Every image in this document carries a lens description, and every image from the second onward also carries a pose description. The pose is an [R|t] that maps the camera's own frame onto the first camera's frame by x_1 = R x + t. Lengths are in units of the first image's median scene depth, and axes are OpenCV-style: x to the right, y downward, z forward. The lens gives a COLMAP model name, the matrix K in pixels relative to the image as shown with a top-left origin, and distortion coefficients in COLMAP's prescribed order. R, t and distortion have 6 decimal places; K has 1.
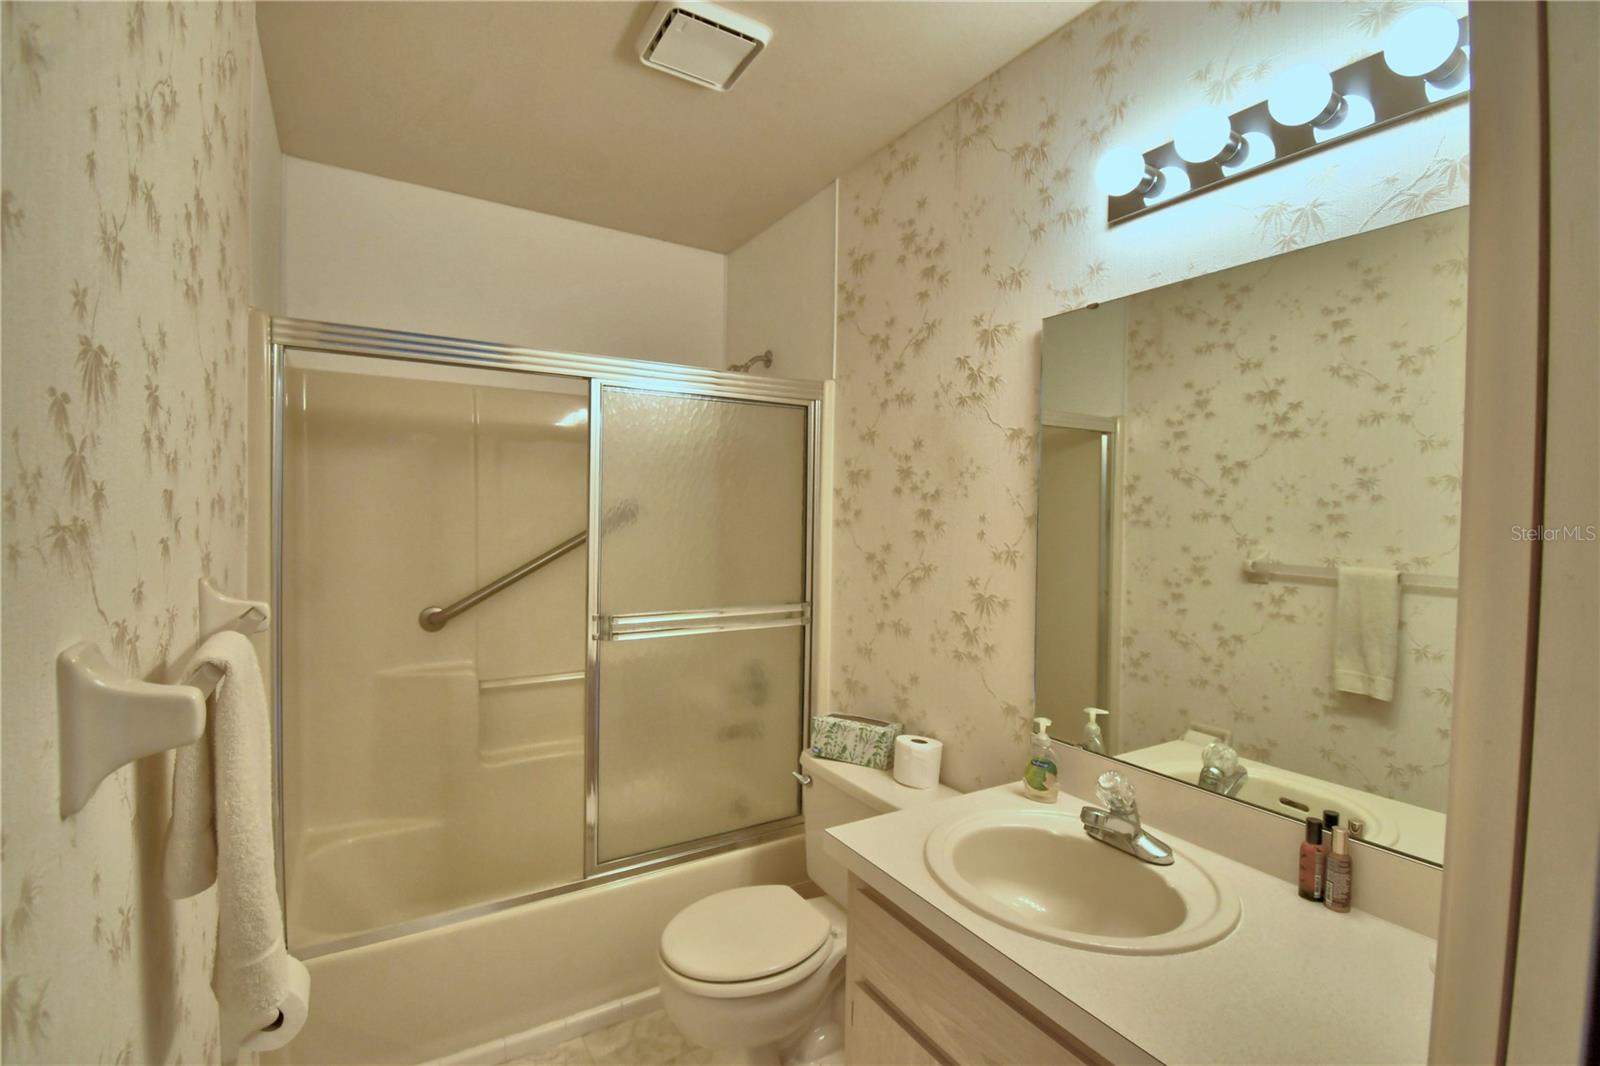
lens RADIAL K [[713.9, 0, 795.0], [0, 713.9, 533.4], [0, 0, 1]] dist [0.011396, -0.019950]
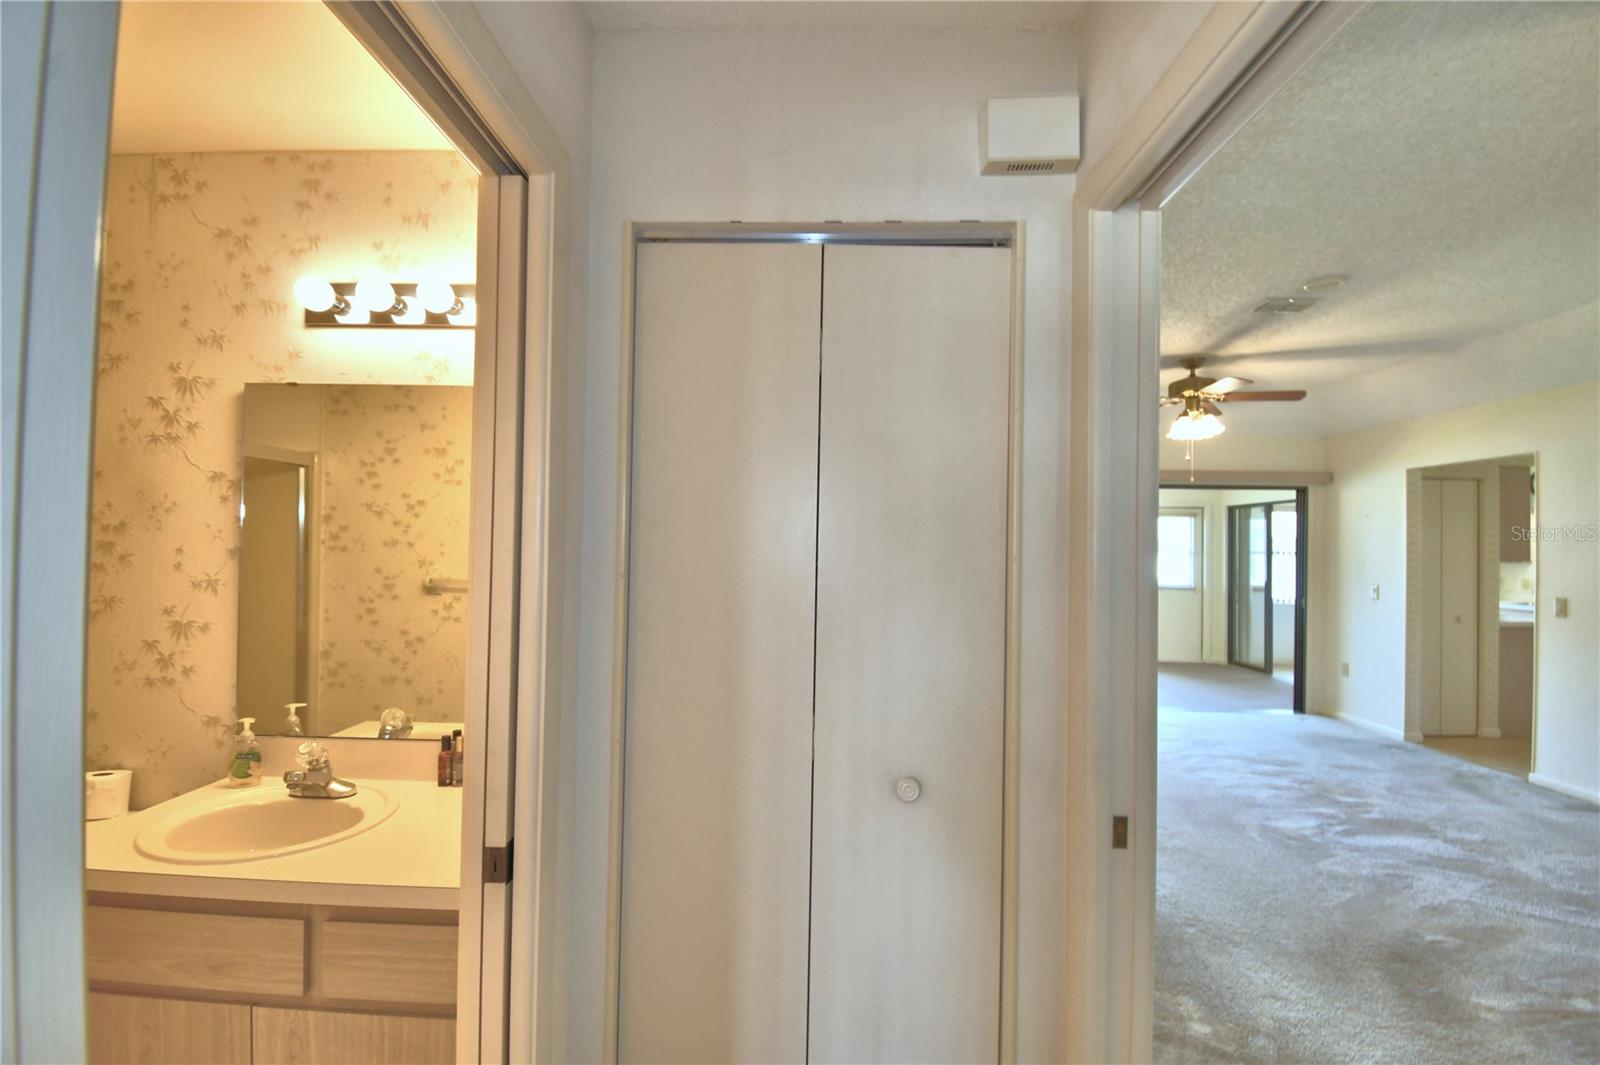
lens RADIAL K [[713.9, 0, 787.5], [0, 713.9, 535.3], [0, 0, 1]] dist [0.011396, -0.019950]
pose [[0.536500, 0.005126, 0.843885, -0.154602], [0.013150, 0.999809, -0.014433, -0.016499], [-0.843798, 0.018840, 0.536331, -0.358847]]
